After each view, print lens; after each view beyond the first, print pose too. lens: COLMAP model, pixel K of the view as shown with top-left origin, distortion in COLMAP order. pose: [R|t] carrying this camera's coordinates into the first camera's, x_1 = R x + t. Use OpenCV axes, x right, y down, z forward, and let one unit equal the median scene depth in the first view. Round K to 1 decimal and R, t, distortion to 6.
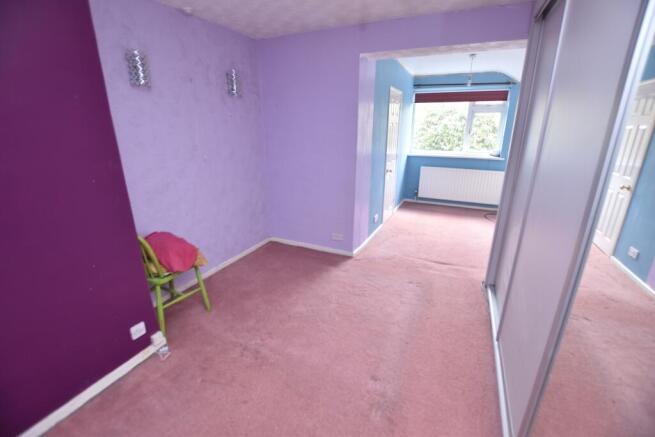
lens RADIAL K [[290.1, 0, 327.5], [0, 290.1, 218.5], [0, 0, 1]] dist [-0.022616, 0.000163]
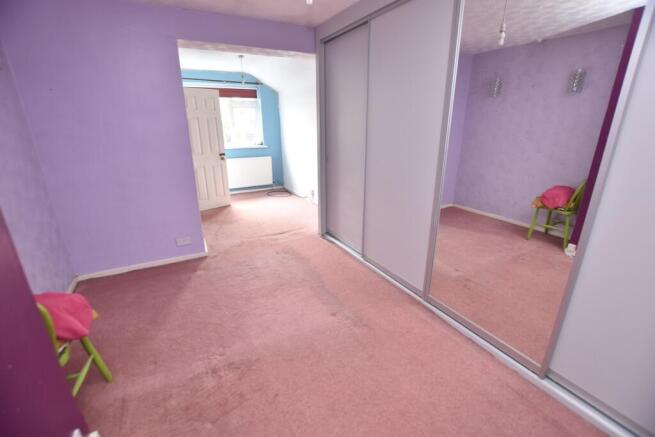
lens RADIAL K [[290.1, 0, 327.5], [0, 290.1, 218.5], [0, 0, 1]] dist [-0.022616, 0.000163]
pose [[0.594174, -0.257860, 0.761883, -0.246076], [0.253698, 0.958949, 0.126705, -0.003542], [-0.763279, 0.118003, 0.635201, 0.058435]]
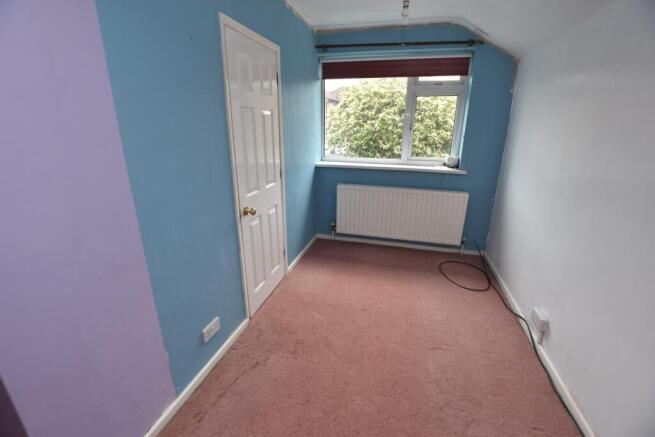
lens RADIAL K [[290.1, 0, 327.5], [0, 290.1, 218.5], [0, 0, 1]] dist [-0.022616, 0.000163]
pose [[0.985098, -0.047556, 0.165288, 0.217062], [0.045508, 0.998833, 0.016154, -0.130337], [-0.165863, -0.008392, 0.986113, 0.439310]]
